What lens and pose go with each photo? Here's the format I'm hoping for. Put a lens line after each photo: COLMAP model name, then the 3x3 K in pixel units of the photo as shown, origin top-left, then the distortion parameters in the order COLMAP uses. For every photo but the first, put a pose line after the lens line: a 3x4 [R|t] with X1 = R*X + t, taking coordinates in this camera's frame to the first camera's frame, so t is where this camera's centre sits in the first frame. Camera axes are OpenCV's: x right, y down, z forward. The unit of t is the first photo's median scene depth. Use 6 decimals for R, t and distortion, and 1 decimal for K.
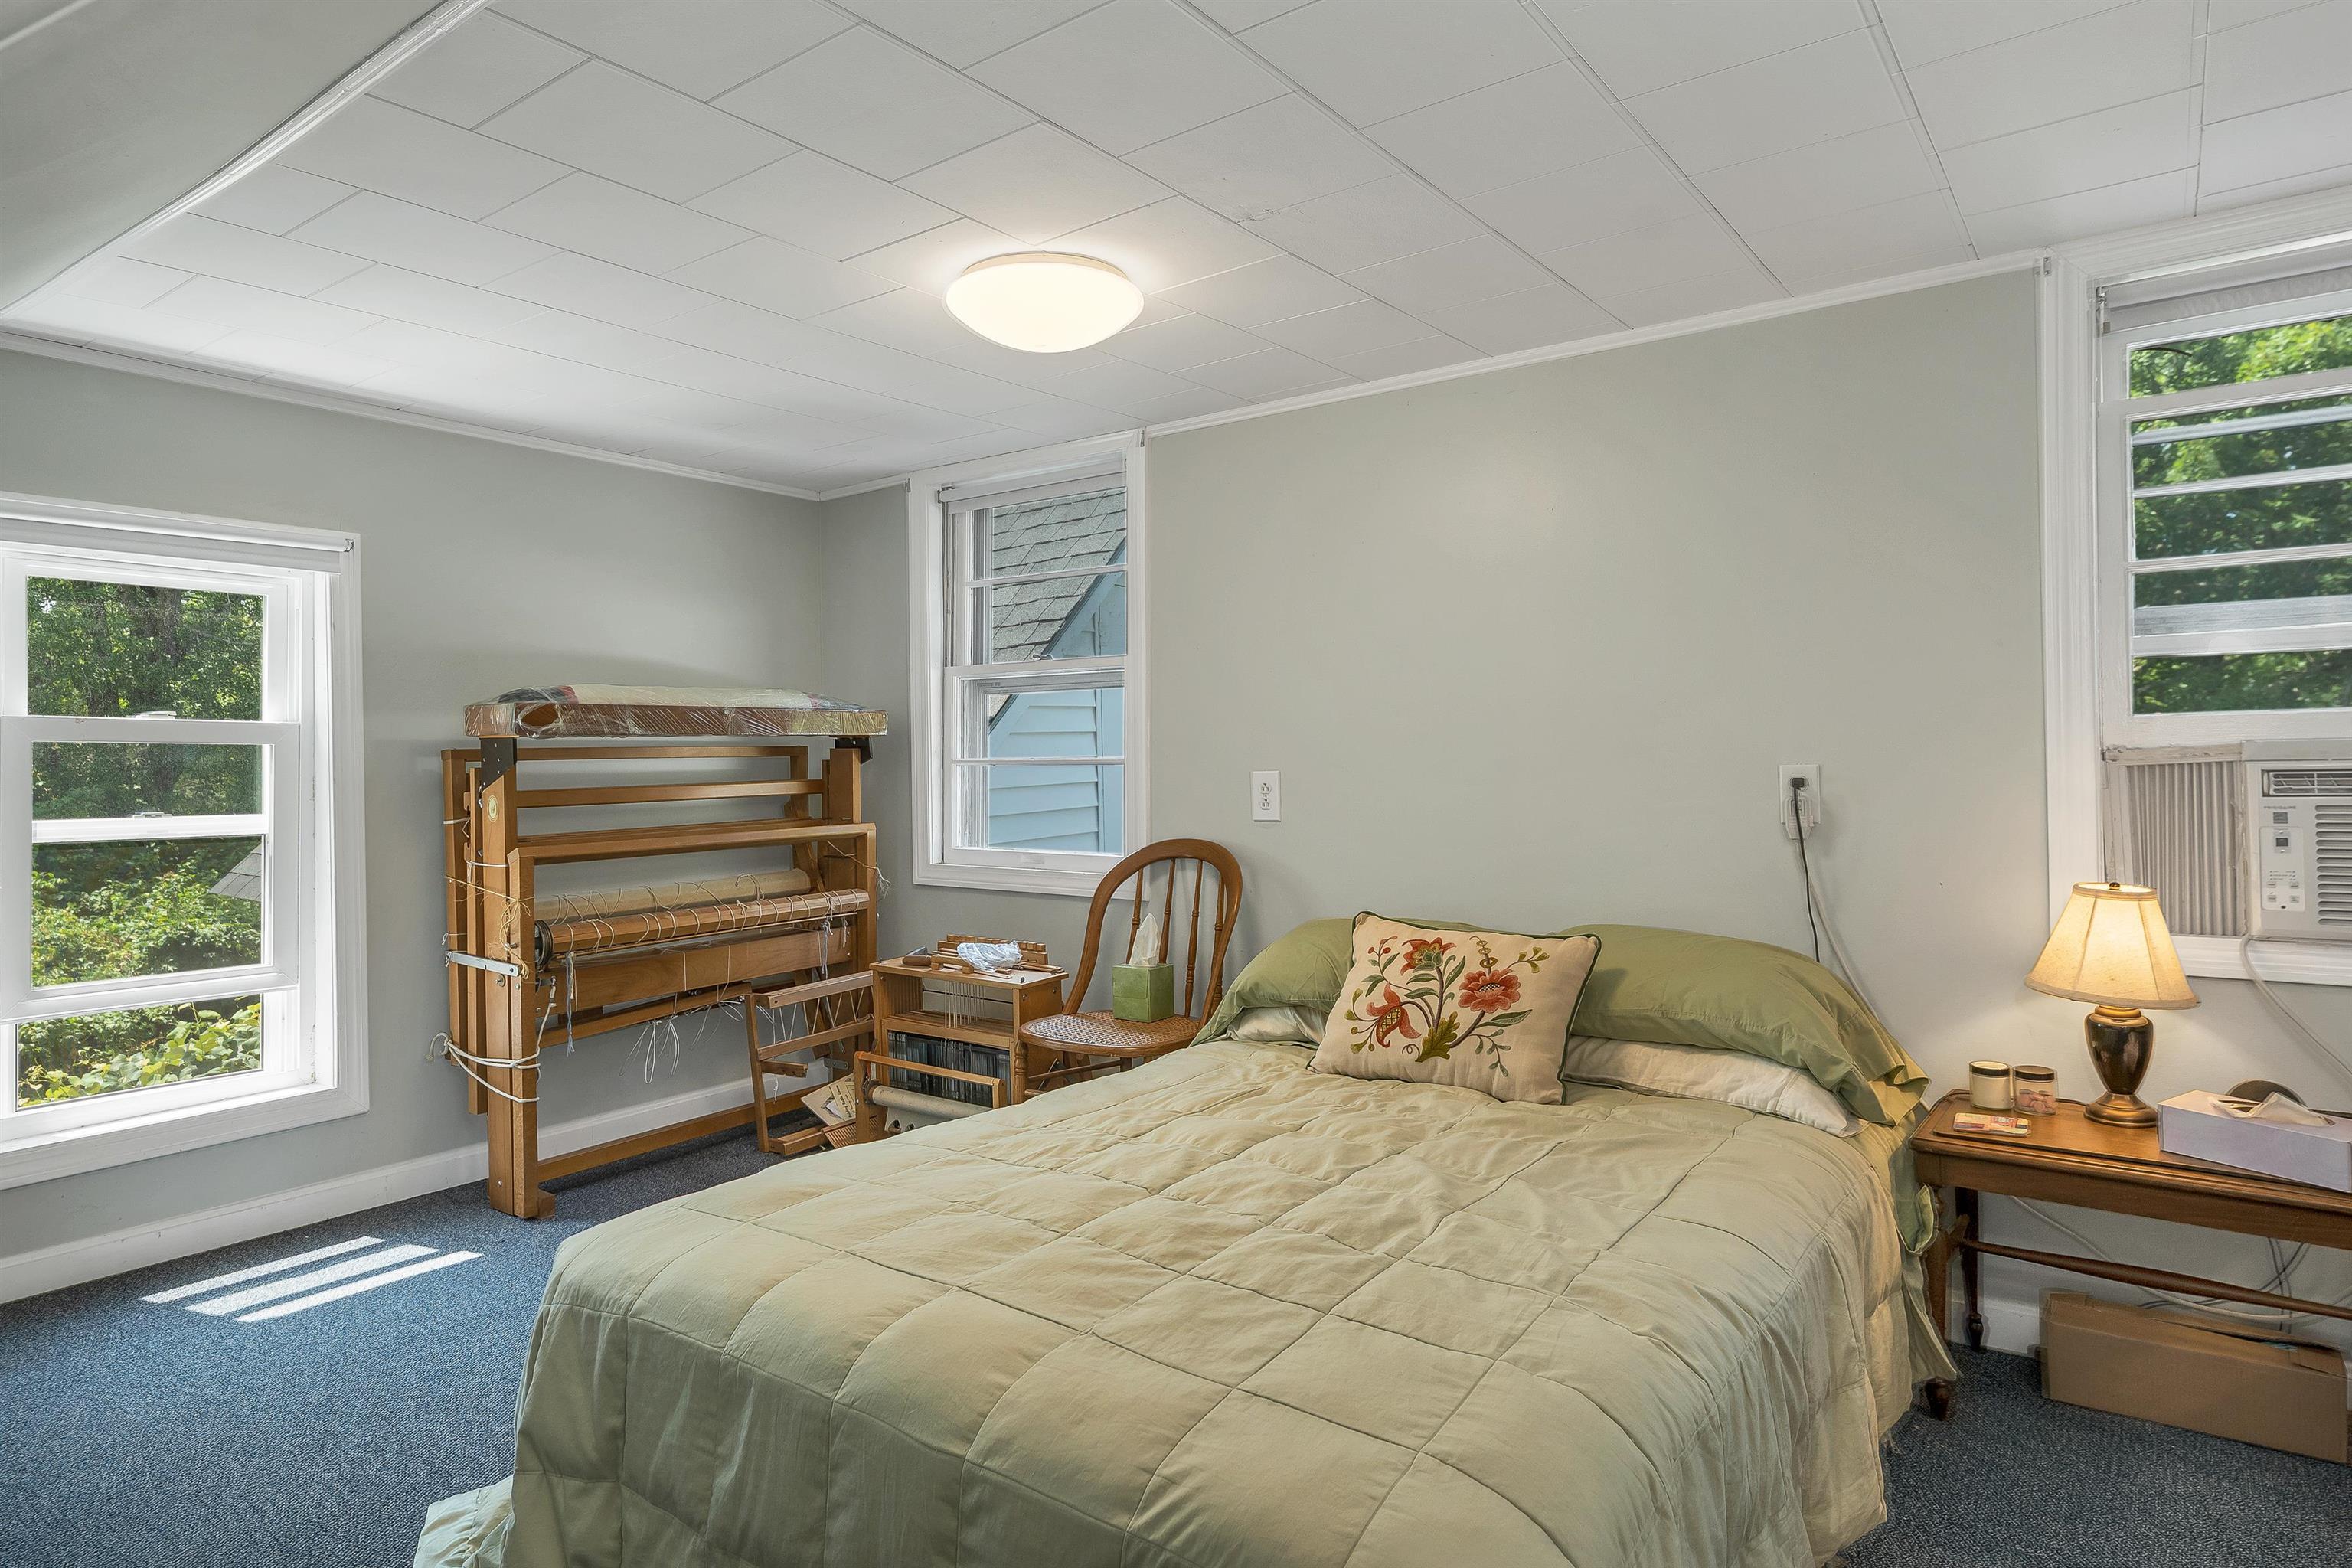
lens RADIAL K [[1301.7, 0, 1179.0], [0, 1301.7, 745.4], [0, 0, 1]] dist [-0.003052, -0.000777]
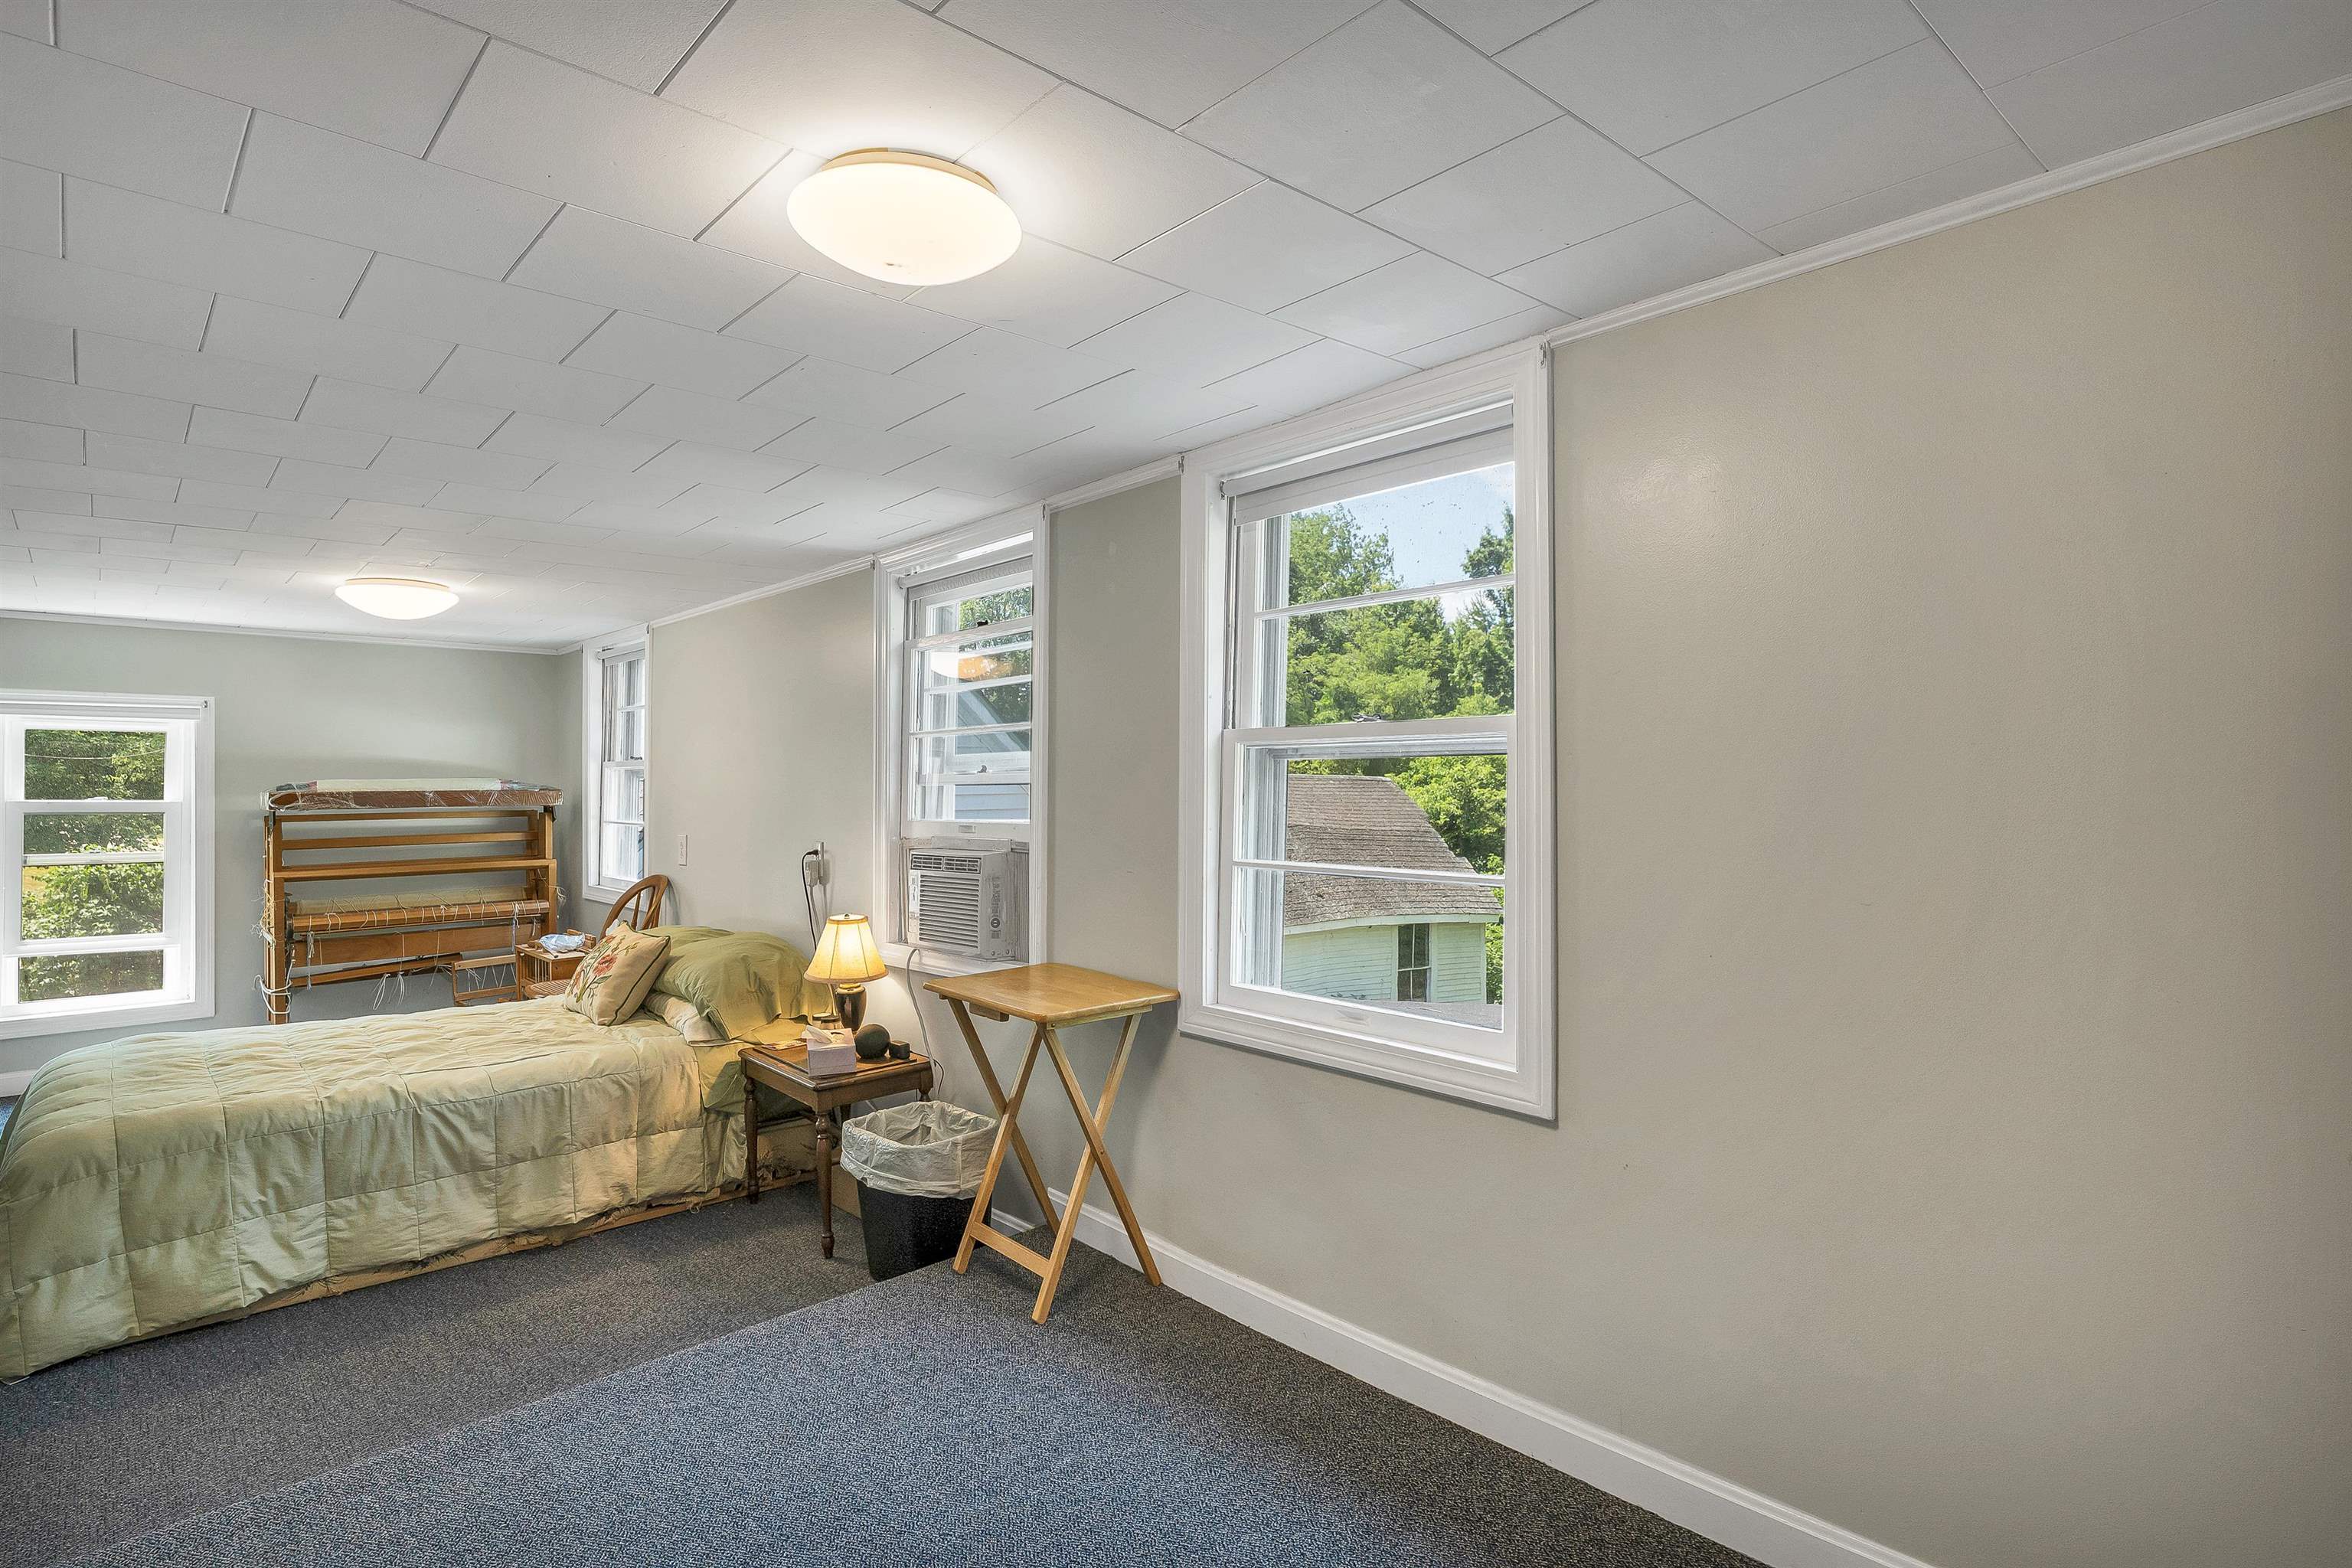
lens RADIAL K [[1179.2, 0, 1176.0], [0, 1179.2, 784.0], [0, 0, 1]] dist [0.002327, 0.000661]
pose [[0.981915, 0.006894, -0.189199, 1.003959], [-0.005656, 0.999959, 0.007084, -0.061455], [0.189240, -0.005885, 0.981913, -0.363024]]
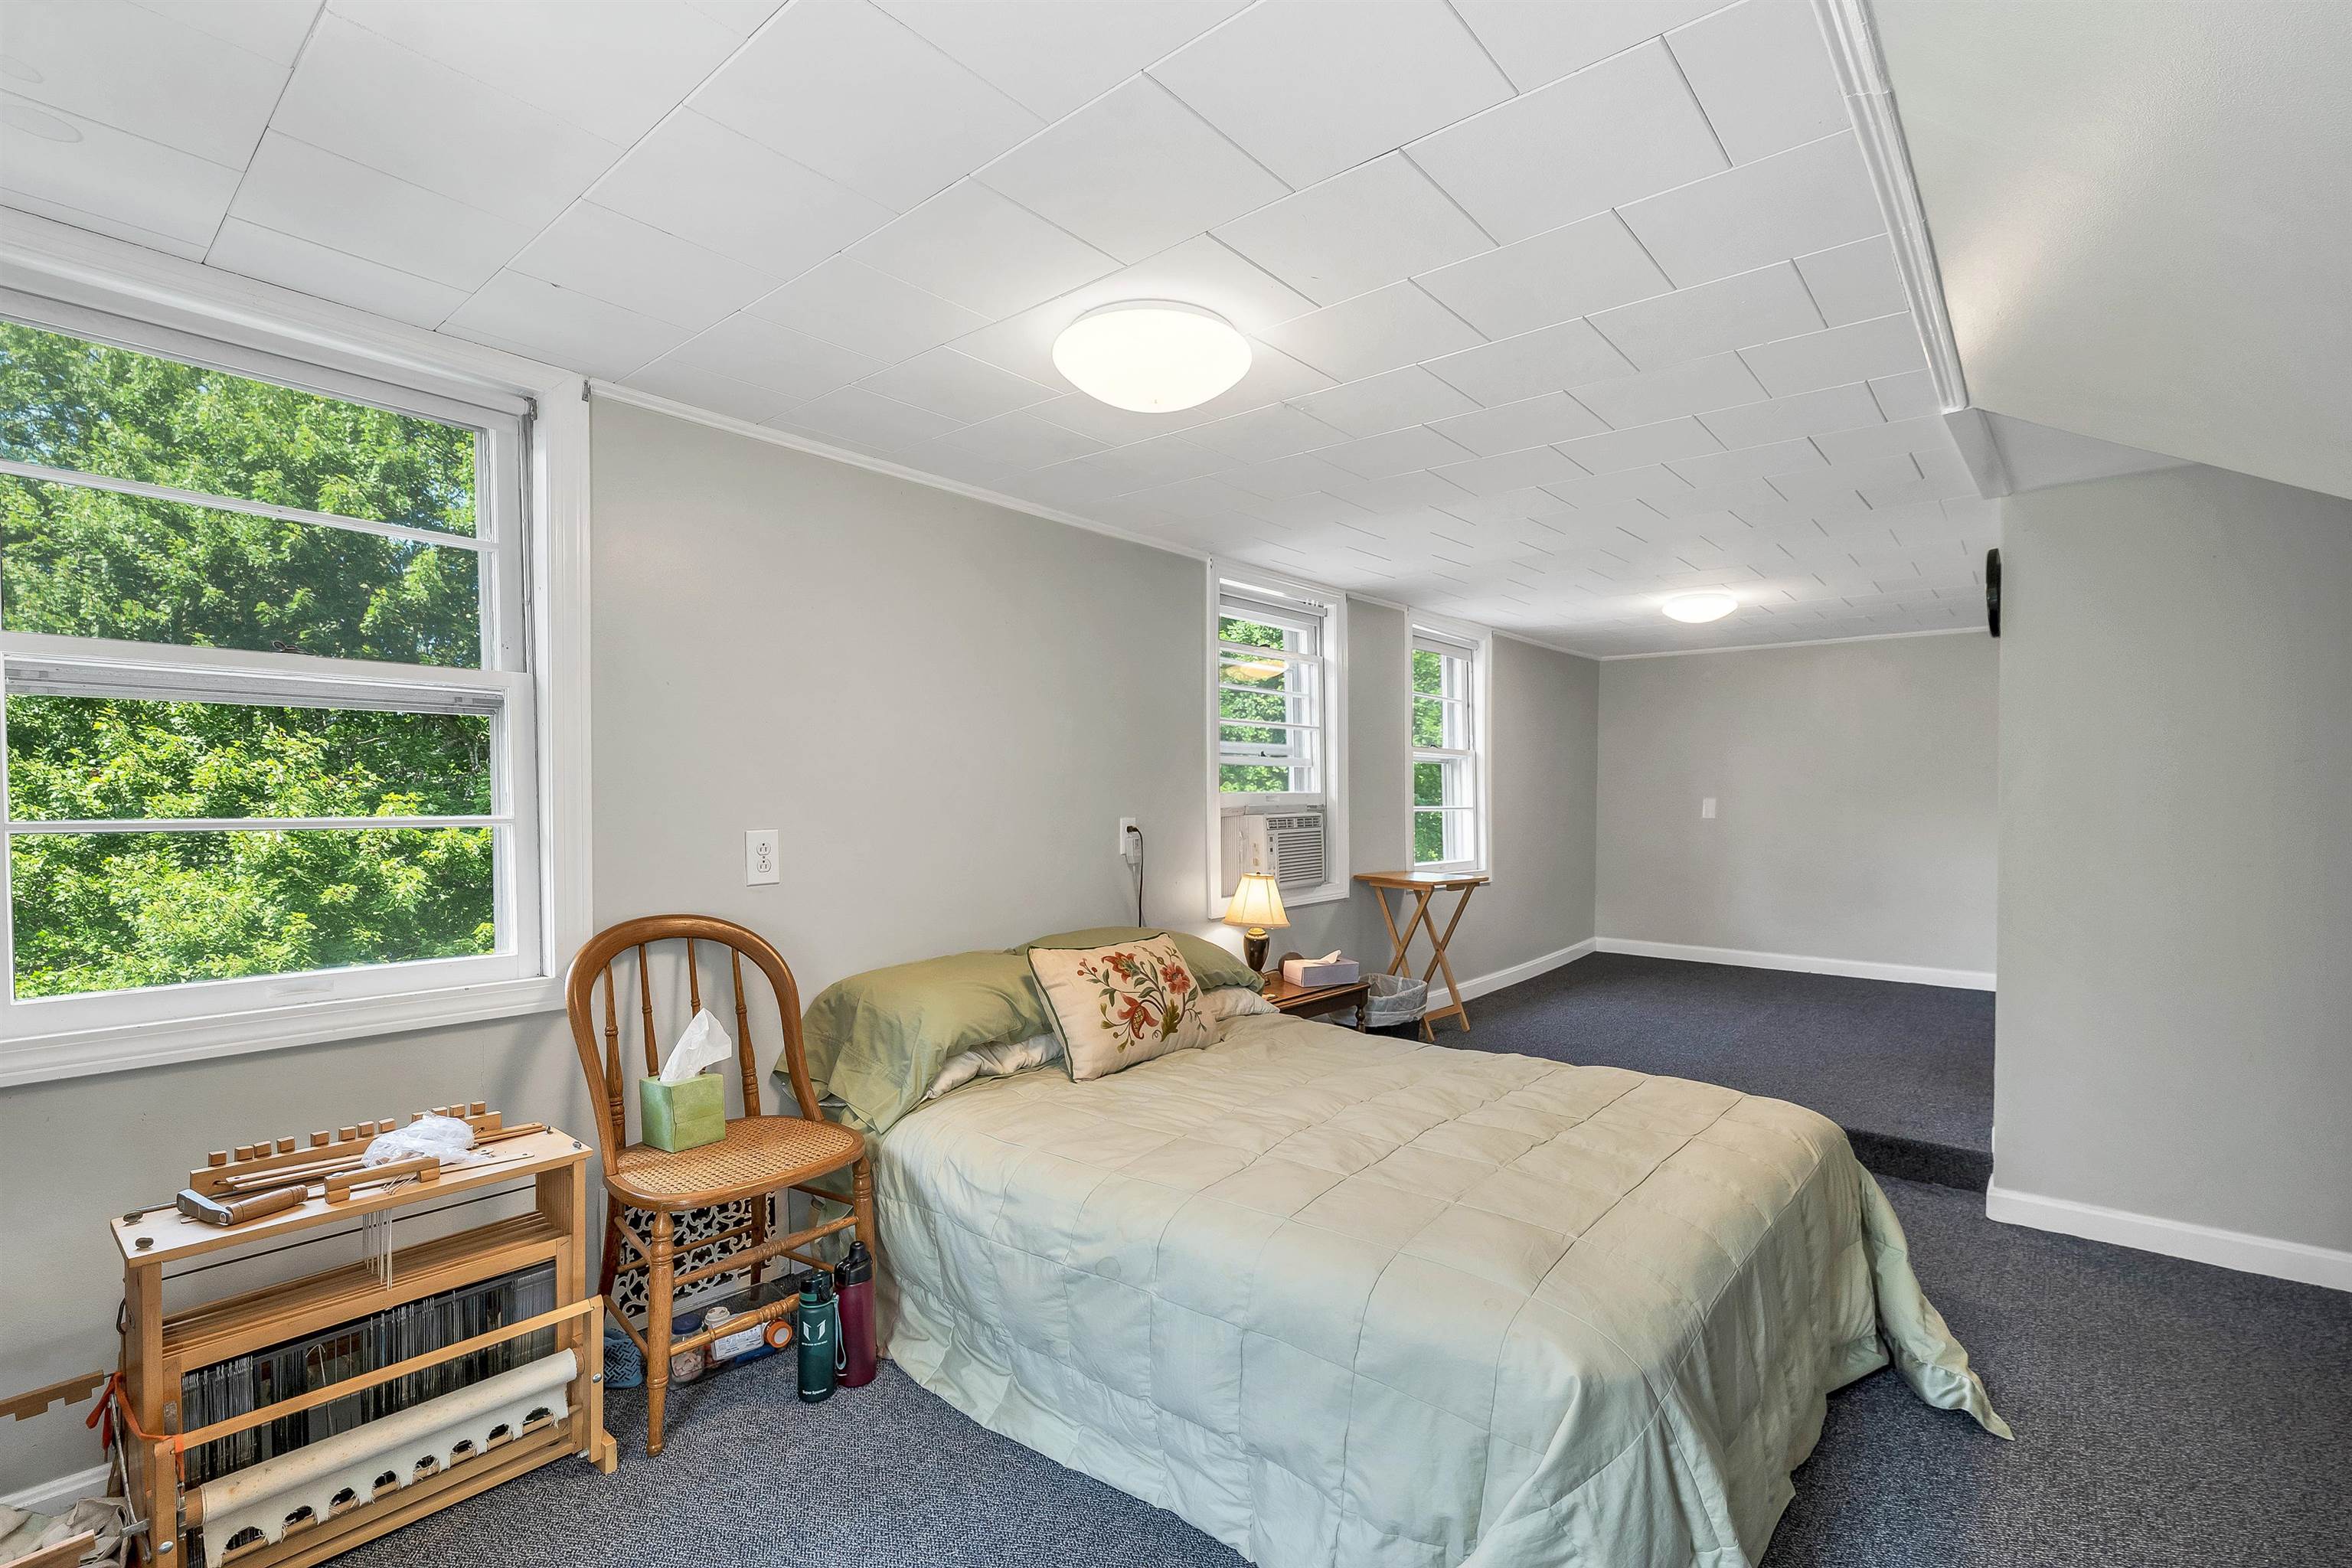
lens RADIAL K [[1065.3, 0, 1176.0], [0, 1065.3, 784.0], [0, 0, 1]] dist [0.000972, 0.000148]
pose [[0.062396, 0.021460, 0.997821, -0.694063], [-0.011858, 0.999714, -0.020759, -0.000448], [-0.997981, -0.010536, 0.062633, 0.692449]]
